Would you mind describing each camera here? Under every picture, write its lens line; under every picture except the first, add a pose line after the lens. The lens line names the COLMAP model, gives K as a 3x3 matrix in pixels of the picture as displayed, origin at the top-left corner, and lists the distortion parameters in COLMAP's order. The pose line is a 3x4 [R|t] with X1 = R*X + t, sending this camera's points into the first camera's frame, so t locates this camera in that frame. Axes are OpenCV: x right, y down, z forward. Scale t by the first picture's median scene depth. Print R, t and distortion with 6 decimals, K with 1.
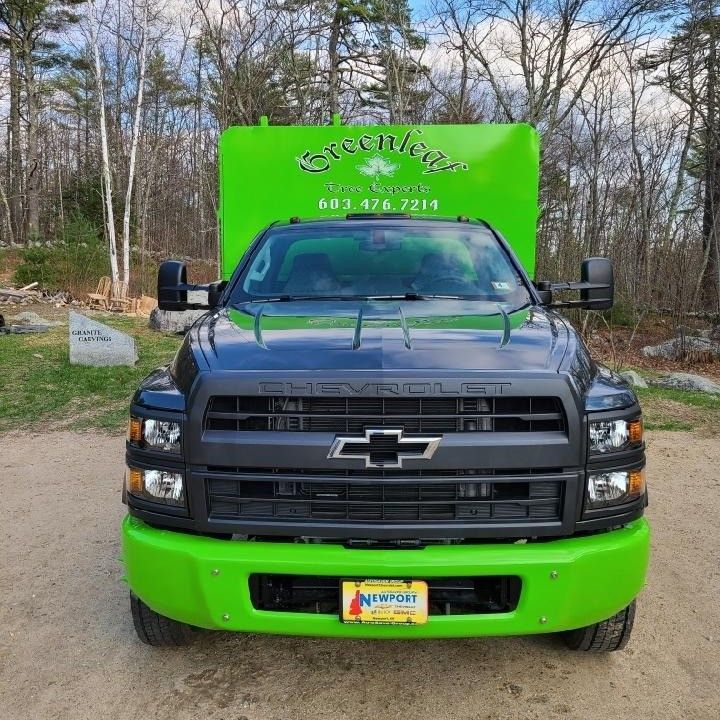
lens RADIAL K [[709.2, 0, 360.0], [0, 709.2, 360.0], [0, 0, 1]] dist [0.015667, 0.012761]
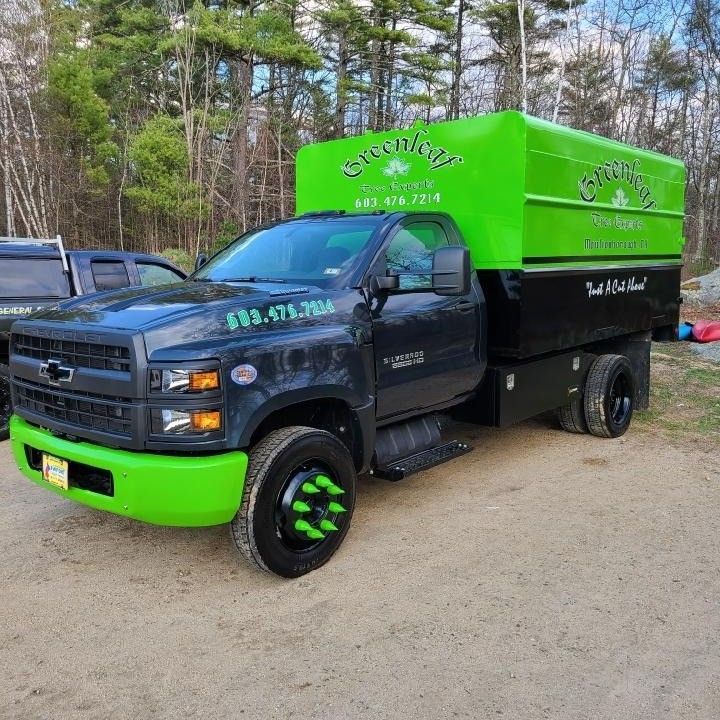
lens RADIAL K [[709.2, 0, 360.0], [0, 709.2, 360.0], [0, 0, 1]] dist [0.015667, 0.012761]
pose [[0.775586, 0.076328, -0.626611, 1.467696], [-0.071723, 0.996890, 0.032658, -0.001276], [0.627155, 0.019613, 0.778648, 0.195692]]
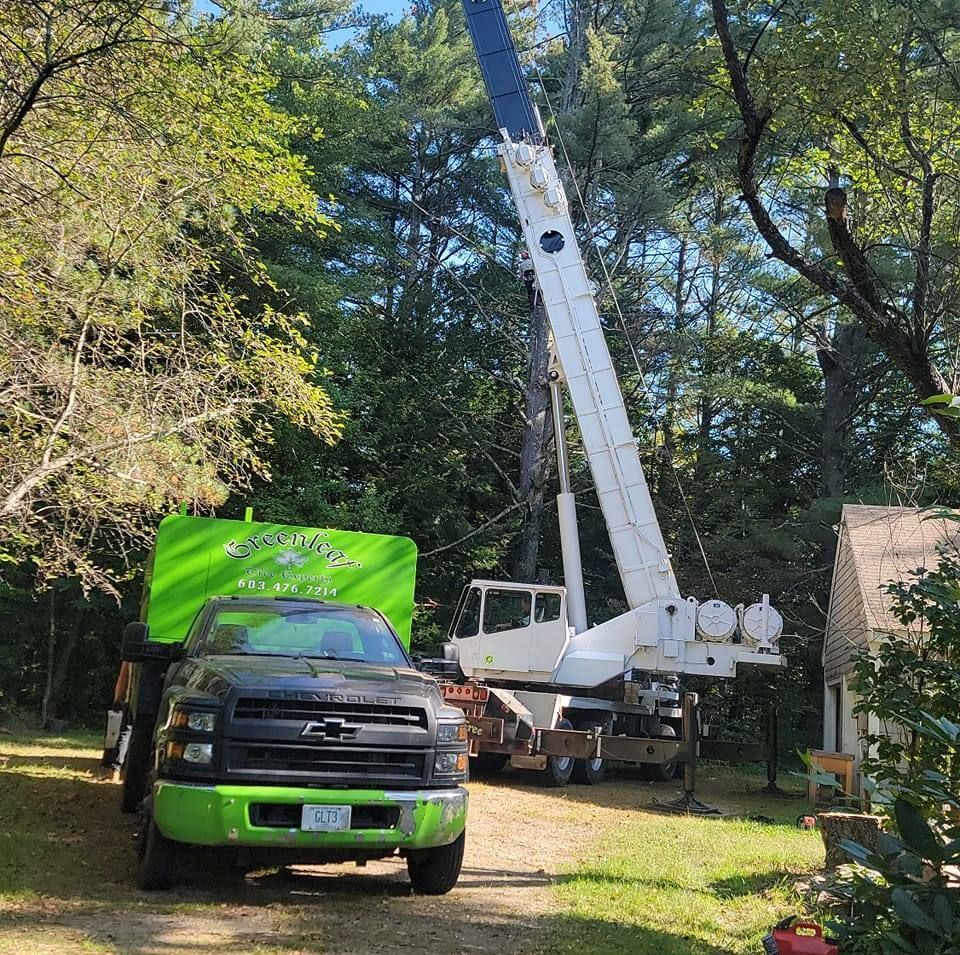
lens RADIAL K [[1153.8, 0, 480.0], [0, 1153.8, 477.5], [0, 0, 1]] dist [0.003671, 0.003361]
pose [[0.949749, 0.116074, 0.290695, -0.540259], [-0.027747, 0.956266, -0.291181, 0.349809], [-0.311780, 0.268483, 0.911433, -2.003707]]
